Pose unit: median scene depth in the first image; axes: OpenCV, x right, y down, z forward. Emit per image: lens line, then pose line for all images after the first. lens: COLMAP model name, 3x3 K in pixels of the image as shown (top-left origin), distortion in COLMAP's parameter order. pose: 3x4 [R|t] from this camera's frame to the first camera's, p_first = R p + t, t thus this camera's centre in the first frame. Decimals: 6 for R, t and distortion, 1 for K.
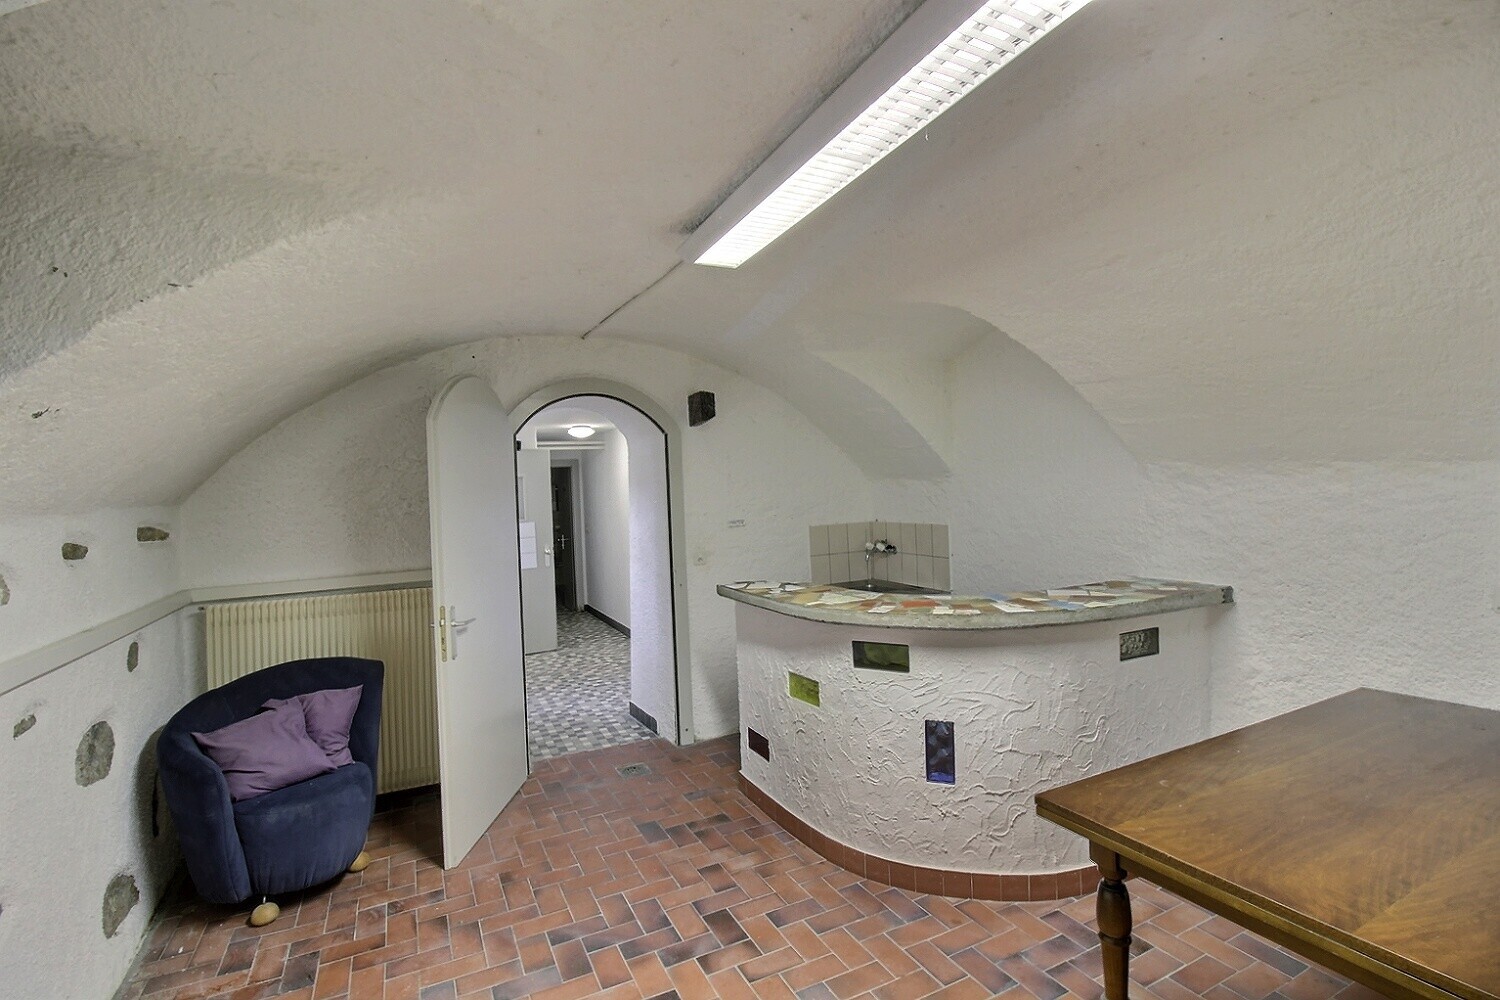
lens RADIAL K [[698.9, 0, 753.6], [0, 698.9, 485.4], [0, 0, 1]] dist [0.003807, -0.012520]
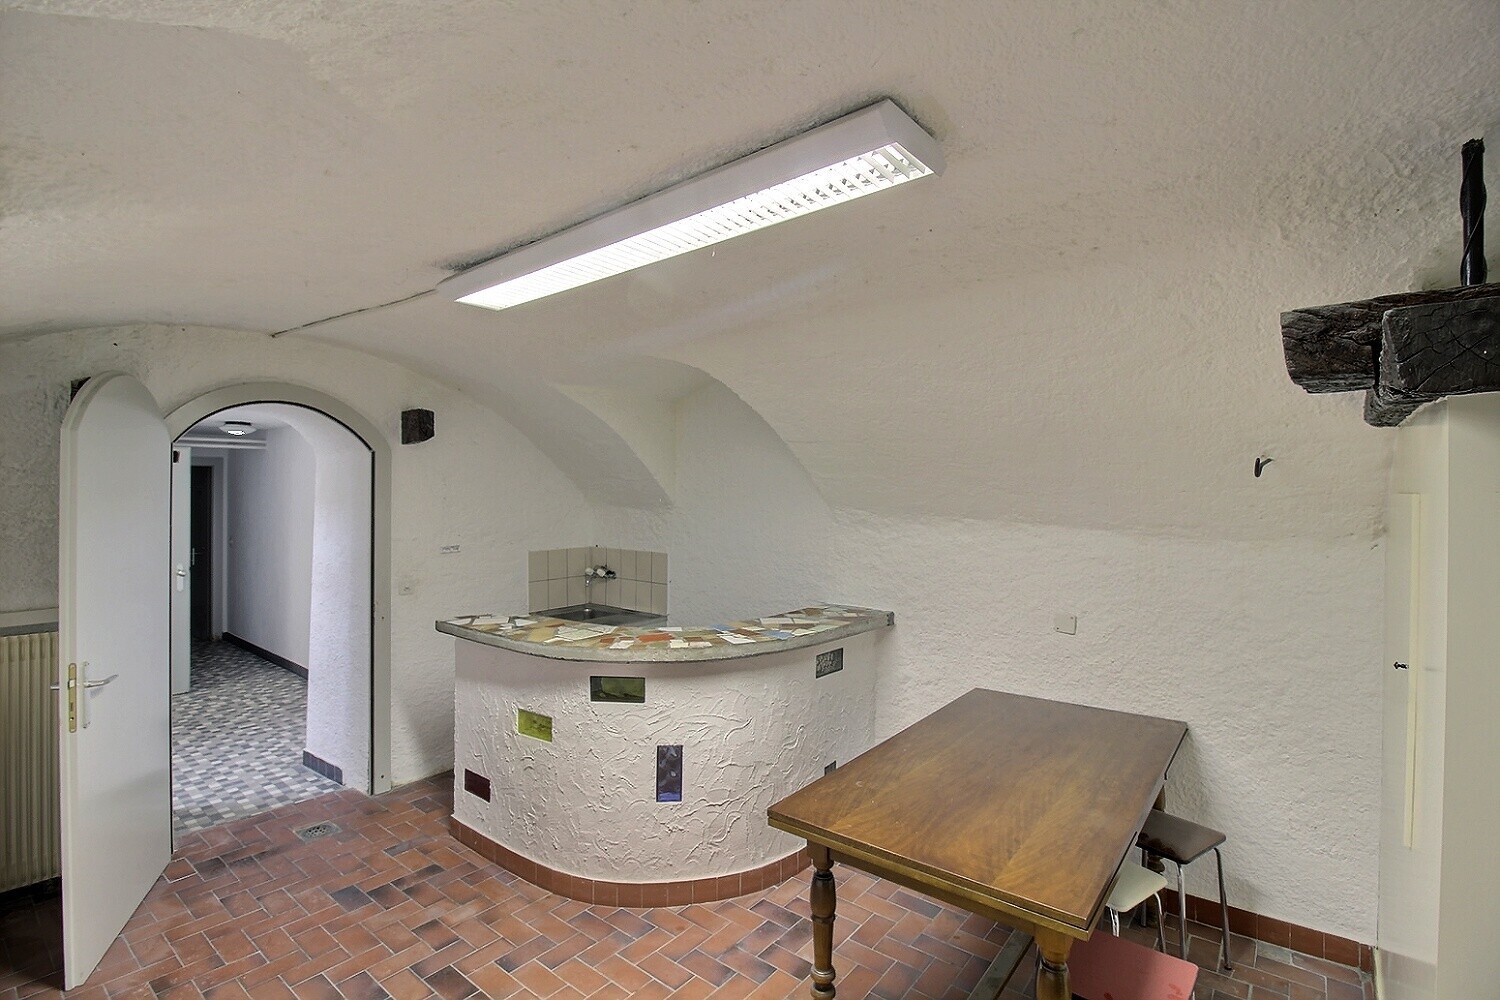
lens RADIAL K [[698.9, 0, 747.2], [0, 698.9, 484.8], [0, 0, 1]] dist [0.003807, -0.012520]
pose [[0.909370, 0.043107, 0.413748, -0.087884], [-0.039475, 0.999070, -0.017329, -0.051768], [-0.414111, -0.000574, 0.910226, -0.040397]]
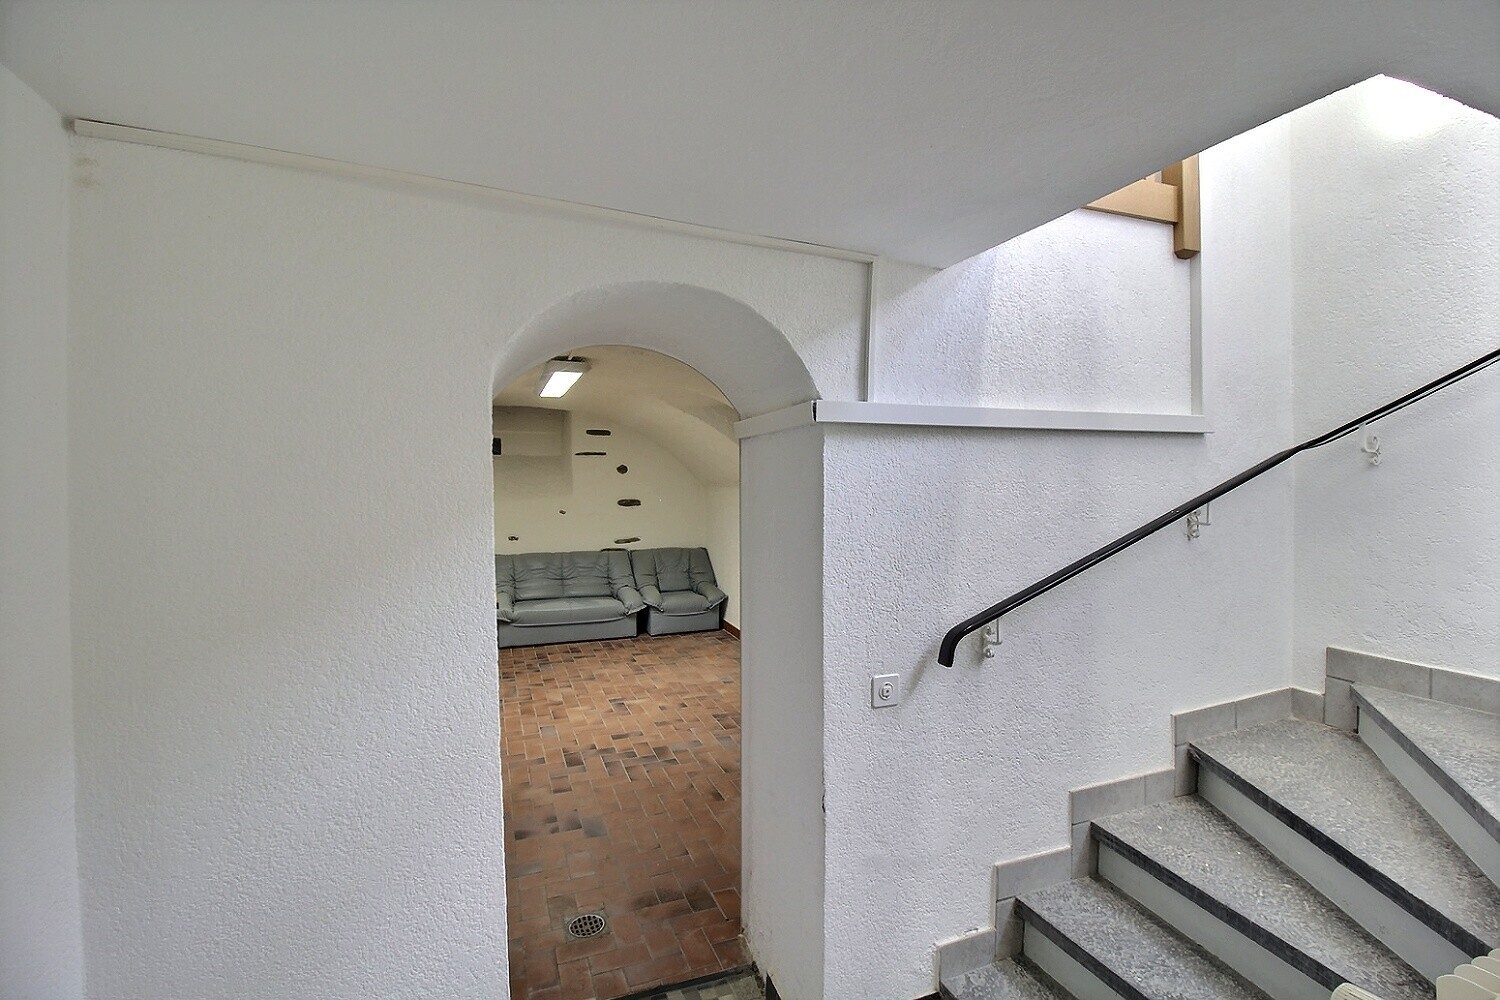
lens RADIAL K [[698.9, 0, 749.1], [0, 698.9, 493.3], [0, 0, 1]] dist [0.003807, -0.012520]
pose [[-0.994249, 0.039434, 0.099564, -0.585685], [0.041486, 0.998966, 0.018616, -0.014061], [-0.098727, 0.022639, -0.994857, 2.353353]]
